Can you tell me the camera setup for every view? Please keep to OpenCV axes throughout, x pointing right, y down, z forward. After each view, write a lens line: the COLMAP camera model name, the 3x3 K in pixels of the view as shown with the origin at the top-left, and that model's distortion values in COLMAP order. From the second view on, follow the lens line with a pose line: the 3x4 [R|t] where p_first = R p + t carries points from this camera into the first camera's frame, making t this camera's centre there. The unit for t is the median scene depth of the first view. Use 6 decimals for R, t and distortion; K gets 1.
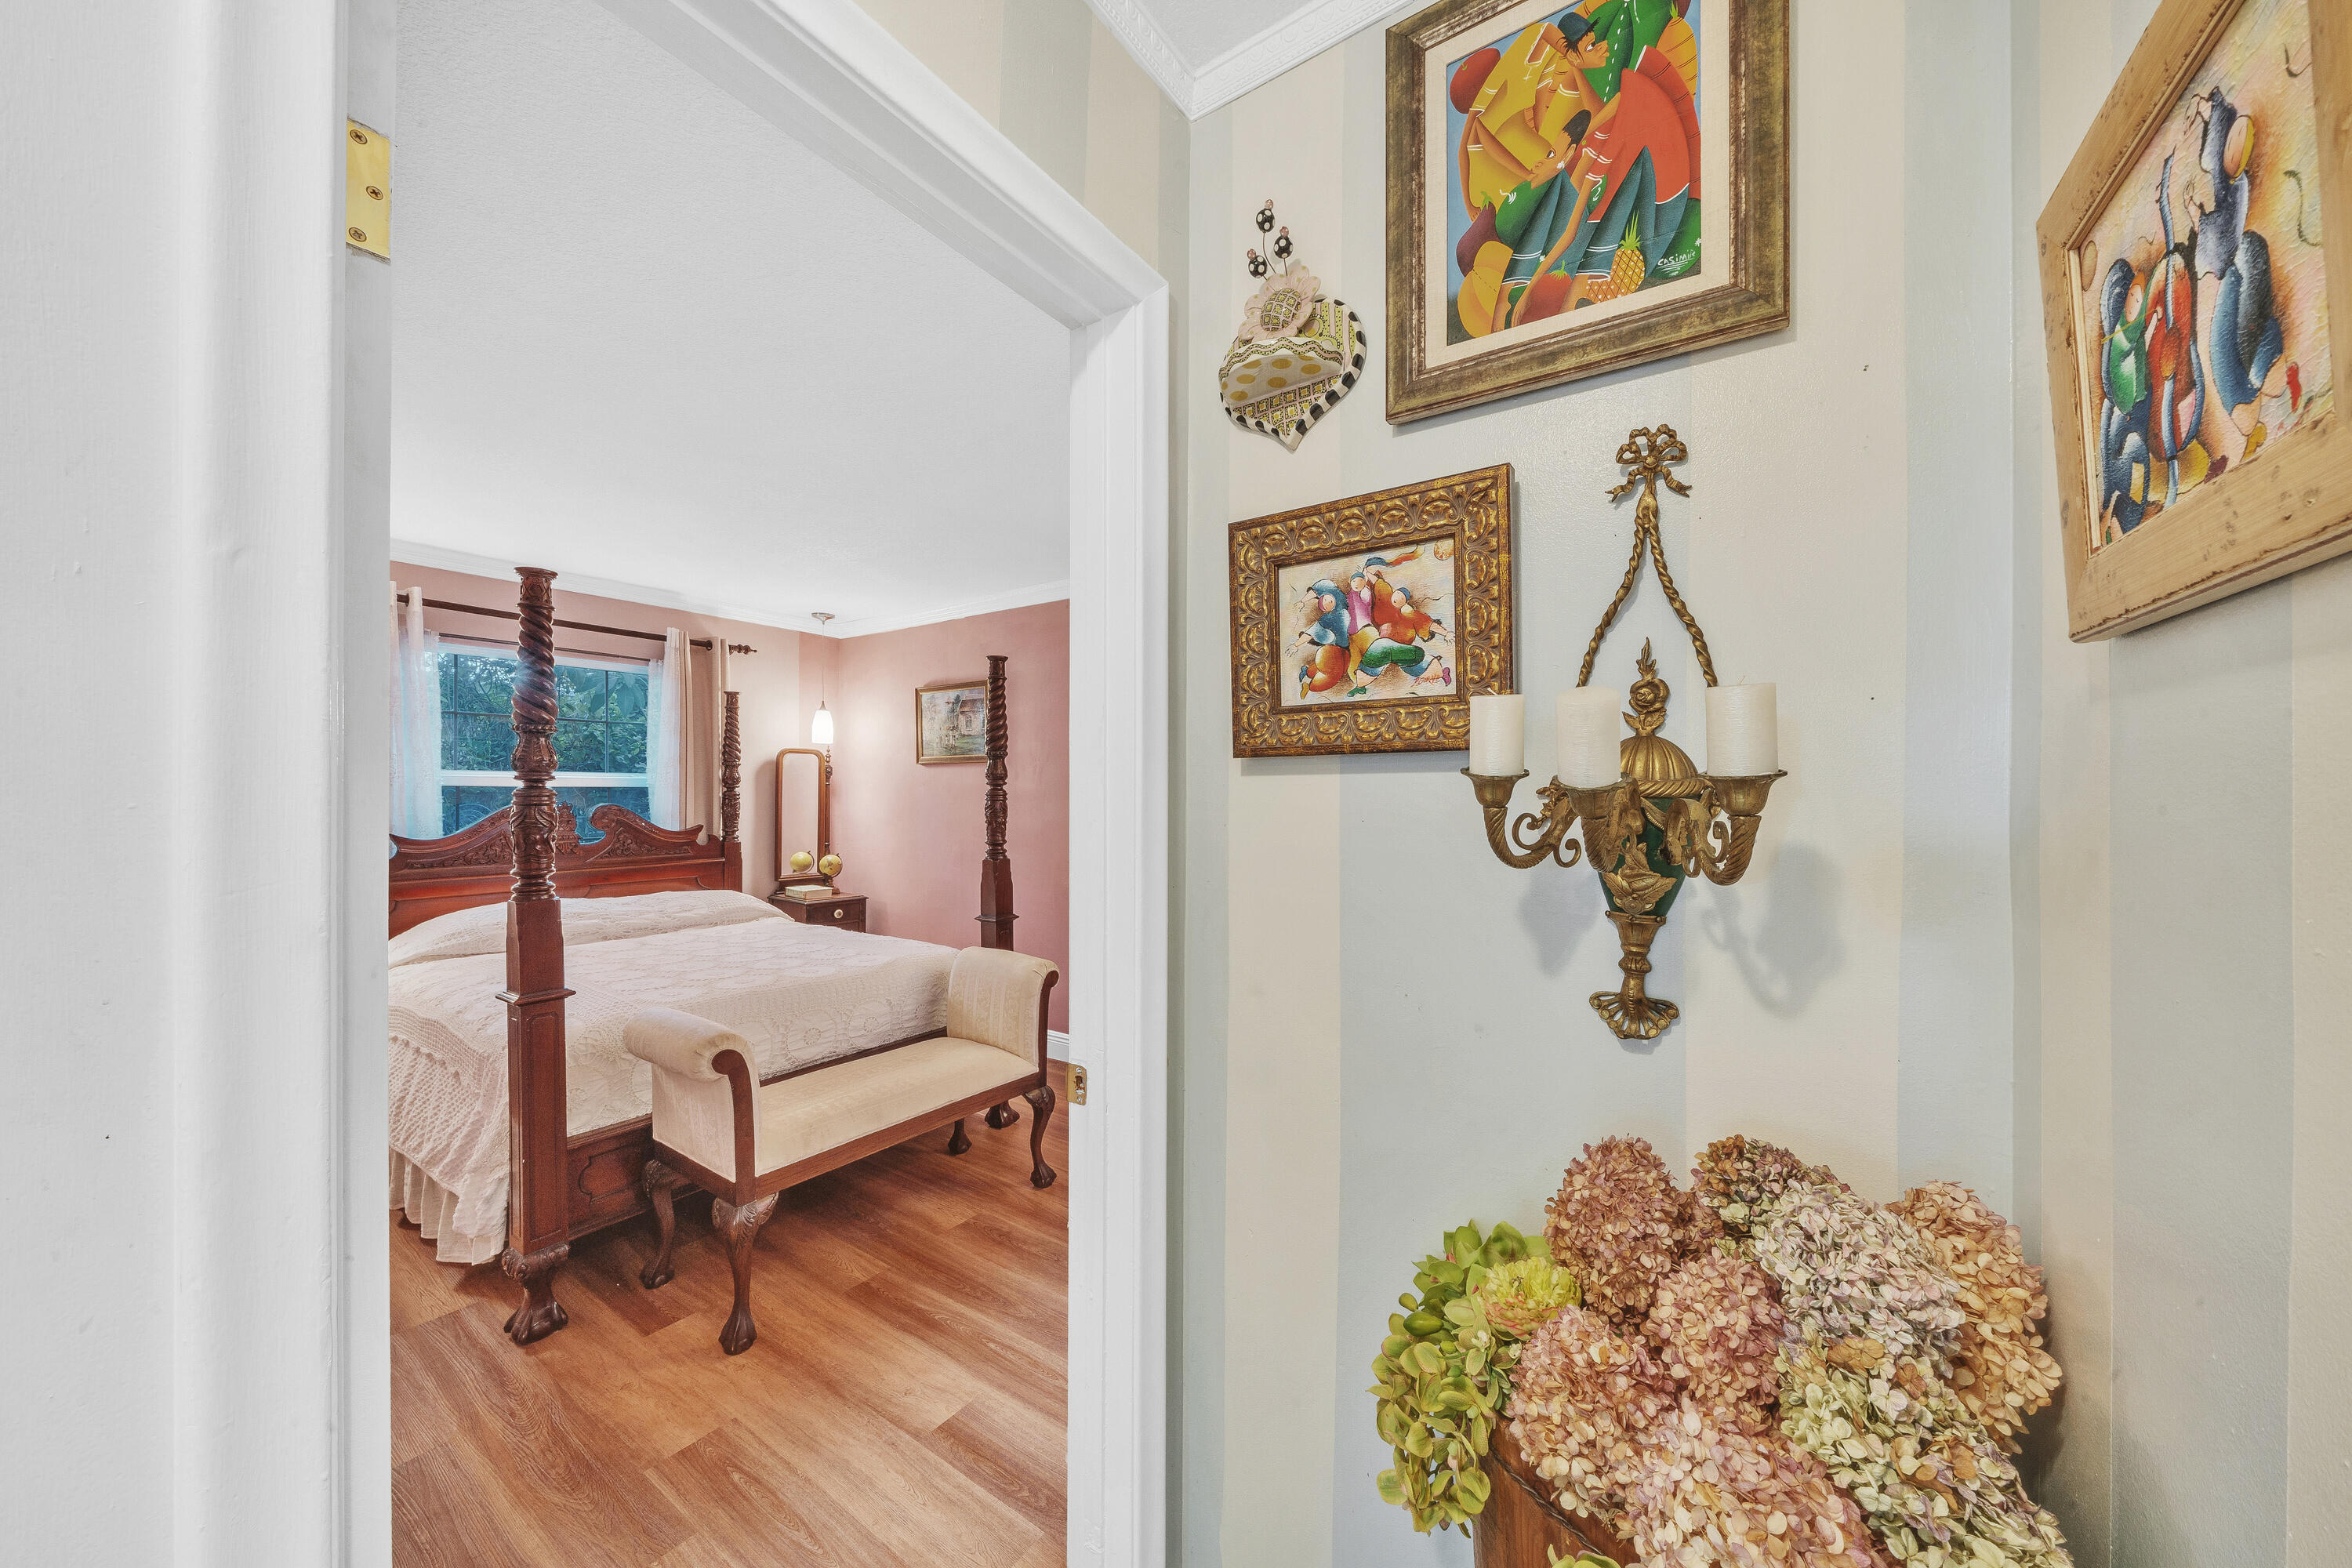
lens RADIAL K [[793.4, 0, 1220.7], [0, 793.4, 791.7], [0, 0, 1]] dist [-0.010055, 0.000037]
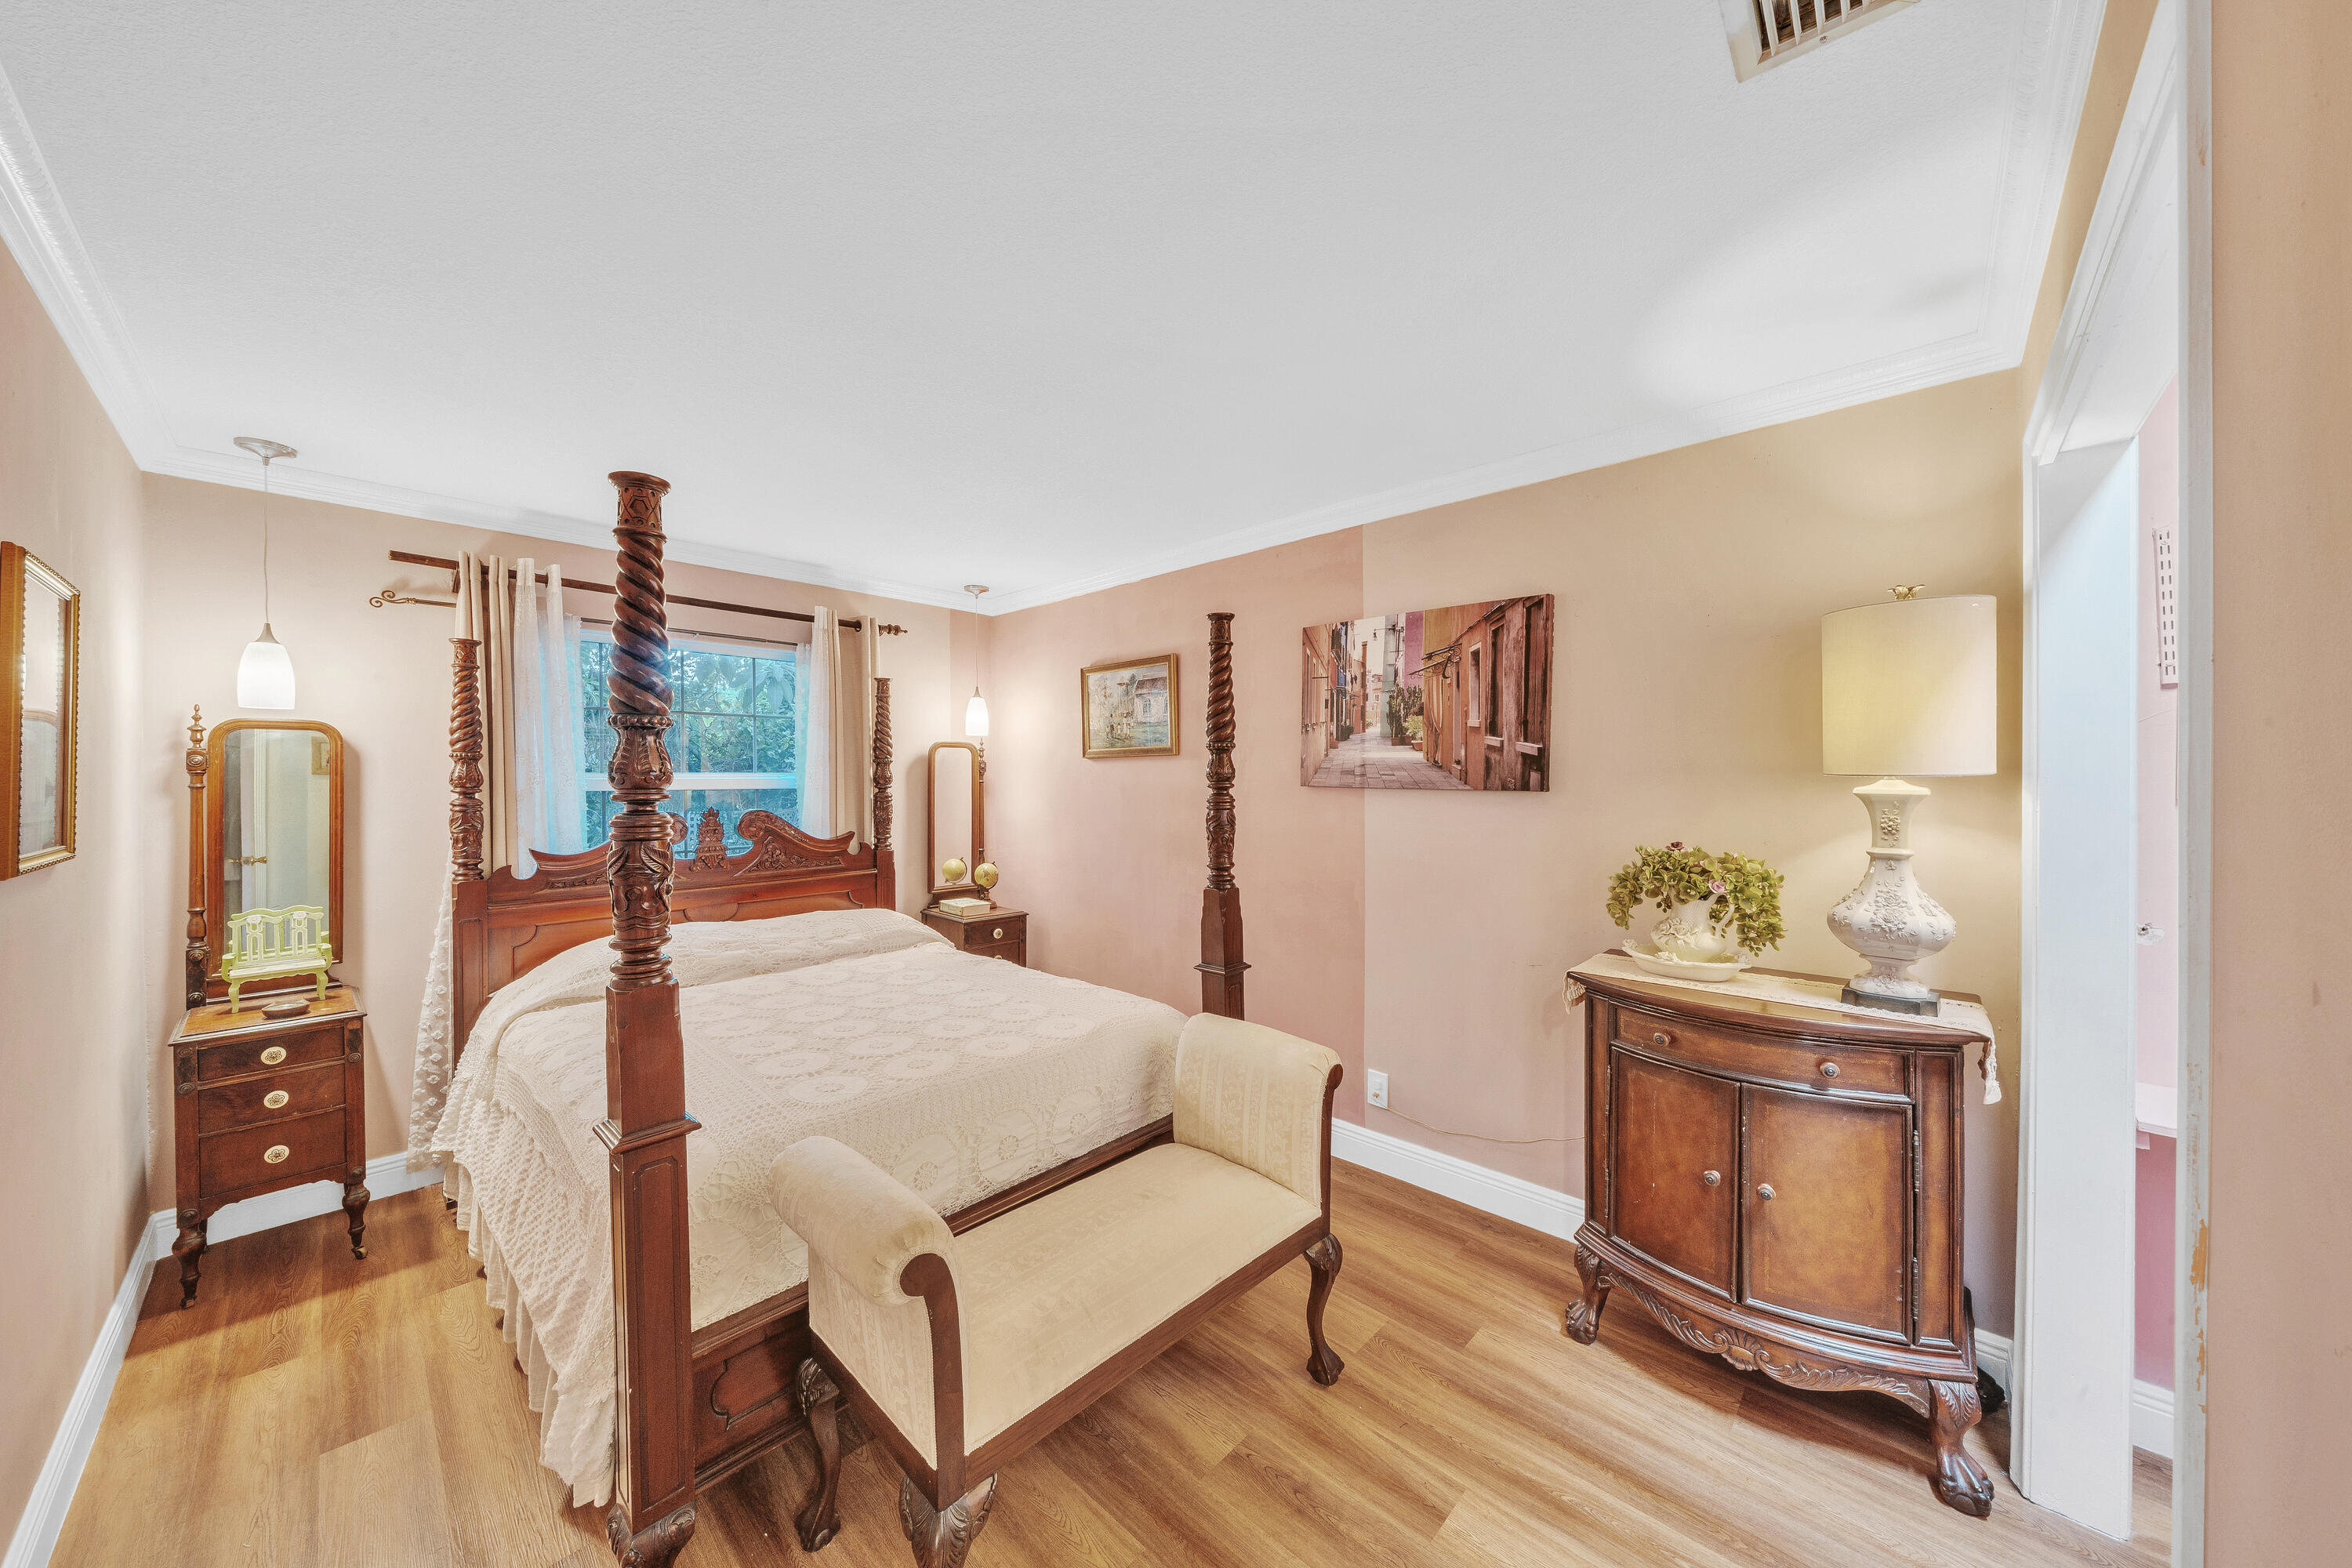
lens RADIAL K [[793.4, 0, 1173.3], [0, 793.4, 782.4], [0, 0, 1]] dist [-0.010055, 0.000037]
pose [[0.983239, -0.006419, -0.182208, -0.191497], [0.007516, 0.999958, 0.005329, -0.018357], [0.182166, -0.006610, 0.983246, 0.262945]]
